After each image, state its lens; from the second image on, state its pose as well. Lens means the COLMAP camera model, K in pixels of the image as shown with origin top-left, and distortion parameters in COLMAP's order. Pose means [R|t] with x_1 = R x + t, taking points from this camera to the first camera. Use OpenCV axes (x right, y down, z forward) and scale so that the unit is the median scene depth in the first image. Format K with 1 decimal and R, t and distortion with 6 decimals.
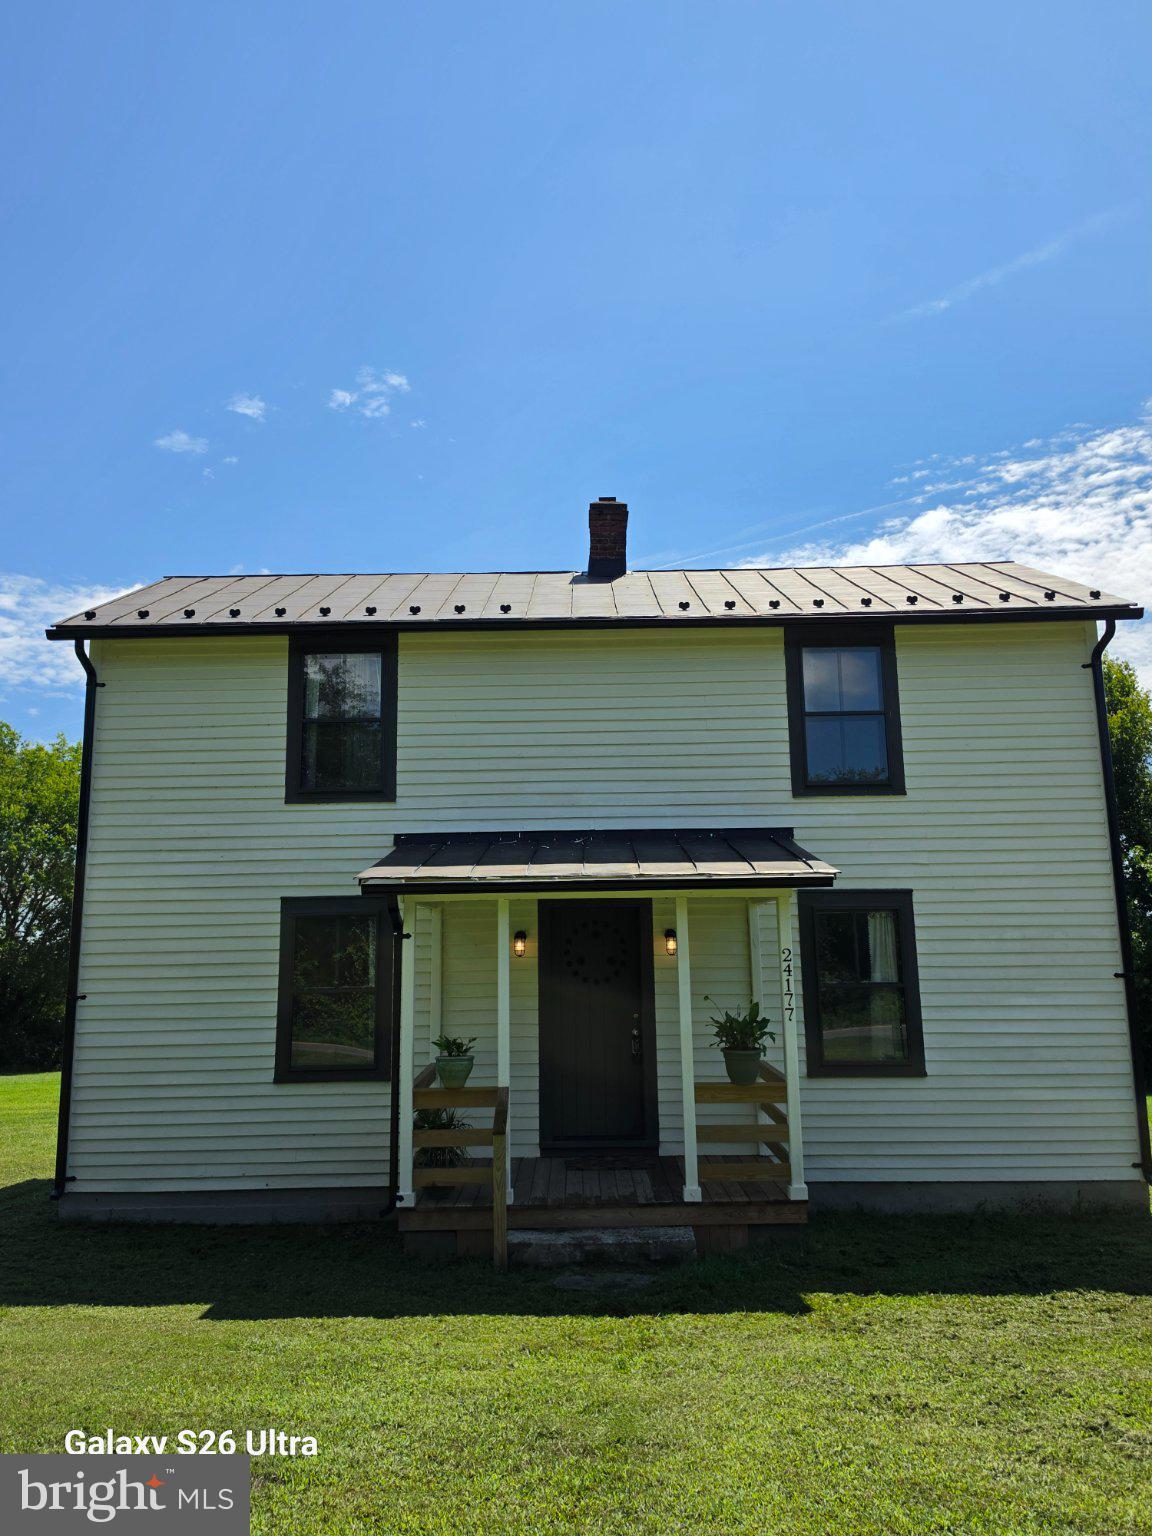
lens RADIAL K [[1173.4, 0, 566.3], [0, 1173.4, 775.9], [0, 0, 1]] dist [0.055124, -0.017574]
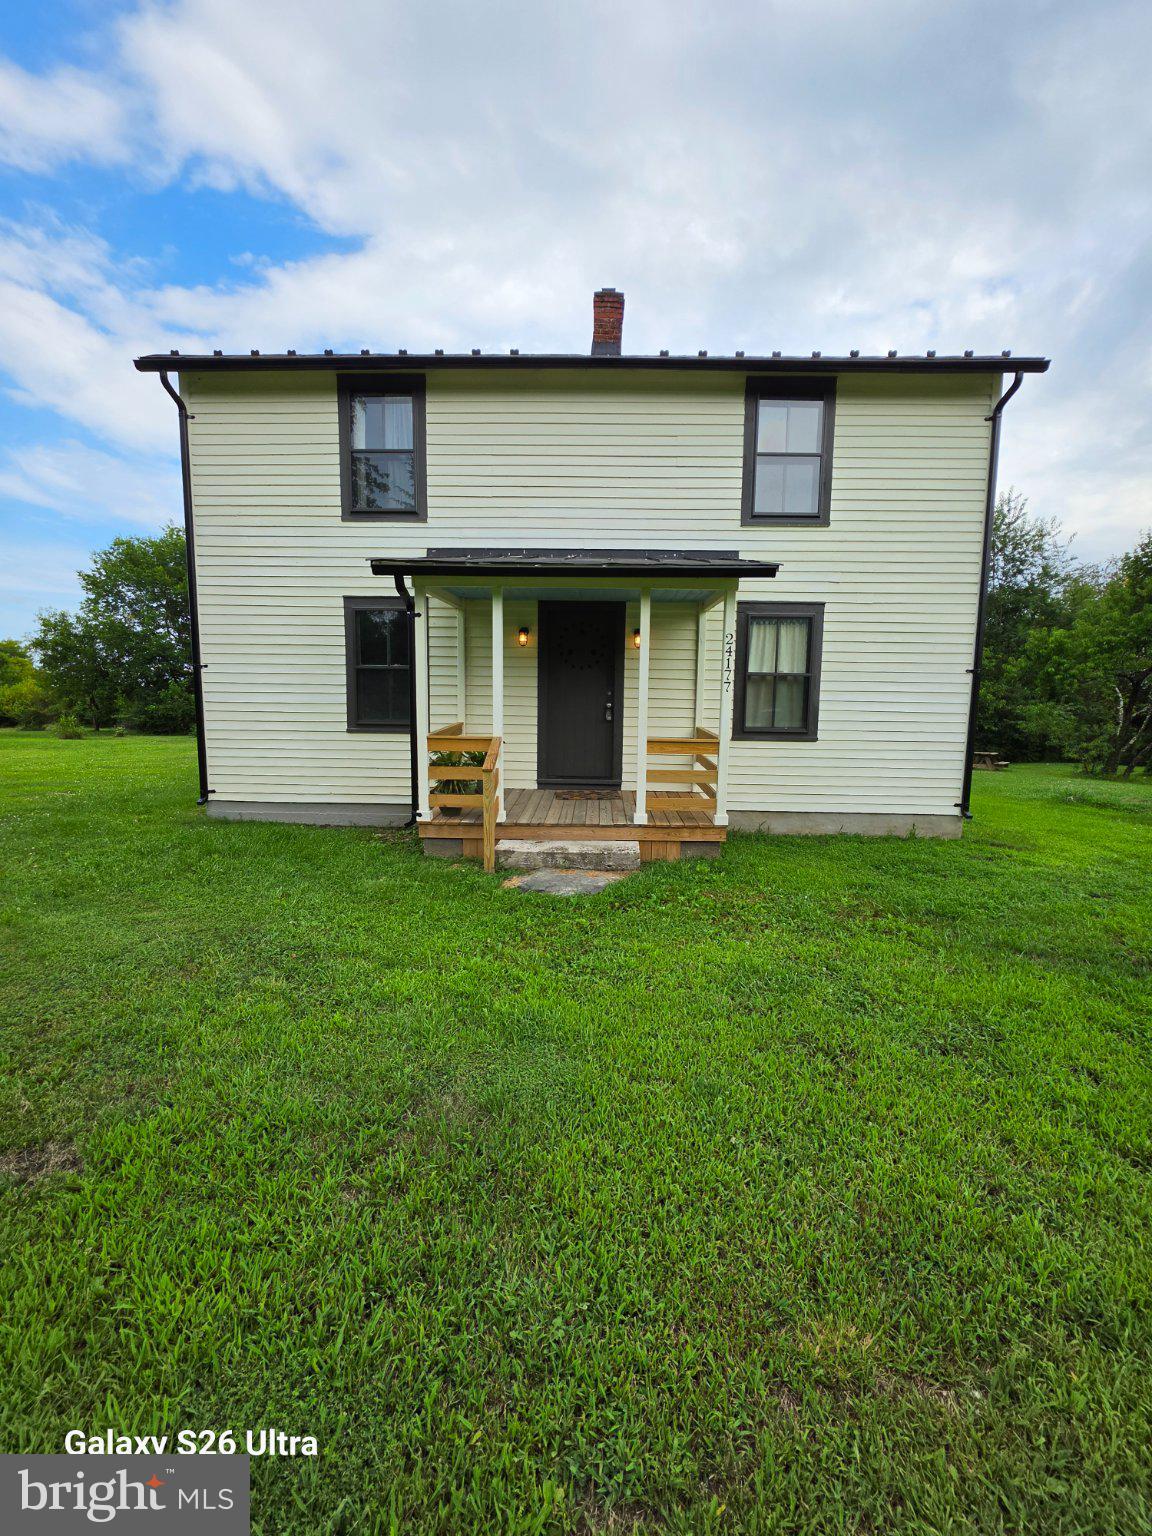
lens RADIAL K [[622.5, 0, 586.8], [0, 622.5, 777.9], [0, 0, 1]] dist [-0.001822, -0.000884]
pose [[0.999536, 0.029877, -0.005929, 0.040394], [-0.026867, 0.956494, 0.290512, 0.089679], [0.014351, -0.290218, 0.956853, 0.283544]]
